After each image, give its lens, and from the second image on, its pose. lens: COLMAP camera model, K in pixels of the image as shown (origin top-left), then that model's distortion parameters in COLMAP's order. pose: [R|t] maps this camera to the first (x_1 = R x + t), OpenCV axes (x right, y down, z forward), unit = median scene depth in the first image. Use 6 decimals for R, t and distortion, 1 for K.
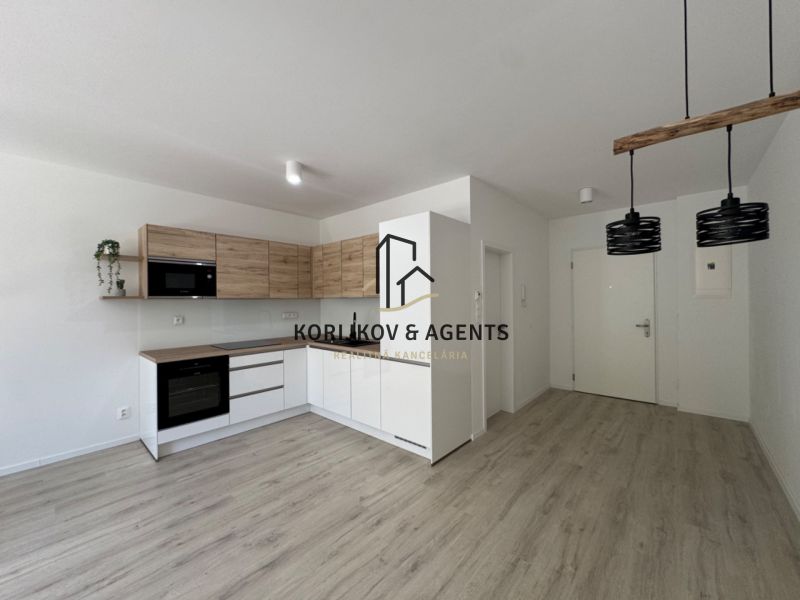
lens RADIAL K [[318.7, 0, 402.2], [0, 318.7, 300.5], [0, 0, 1]] dist [-0.002499, 0.000797]
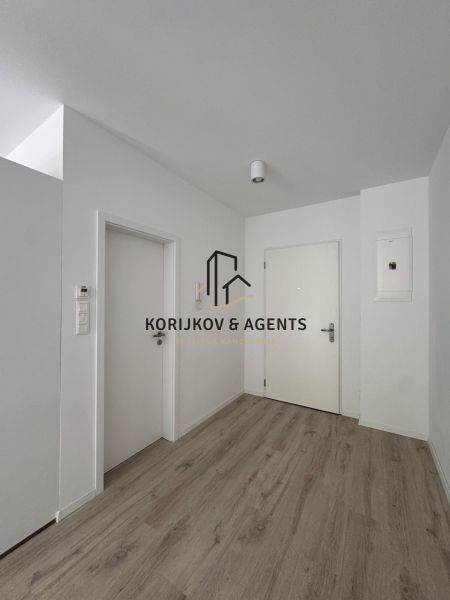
lens RADIAL K [[239.0, 0, 226.2], [0, 239.0, 300.3], [0, 0, 1]] dist [-0.002499, 0.000797]
pose [[0.986881, 0.014567, 0.160790, 0.450033], [-0.013902, 0.999890, -0.005265, -0.000567], [-0.160849, 0.002961, 0.986975, 0.460597]]
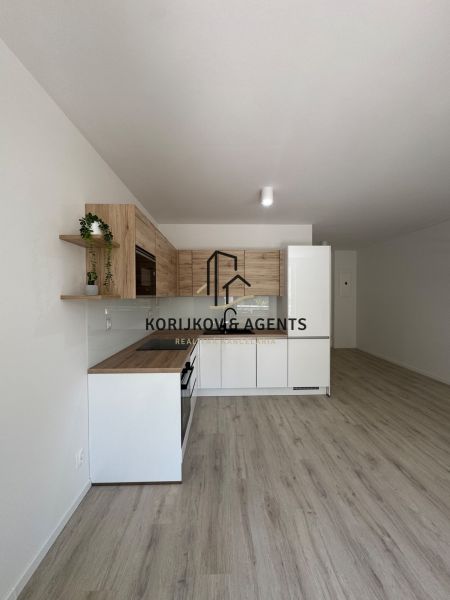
lens RADIAL K [[239.0, 0, 225.1], [0, 239.0, 298.2], [0, 0, 1]] dist [-0.002499, 0.000797]
pose [[0.731597, -0.001937, 0.681734, -0.962841], [-0.001652, 0.999988, 0.004613, -0.007166], [-0.681735, -0.004501, 0.731585, 0.371496]]
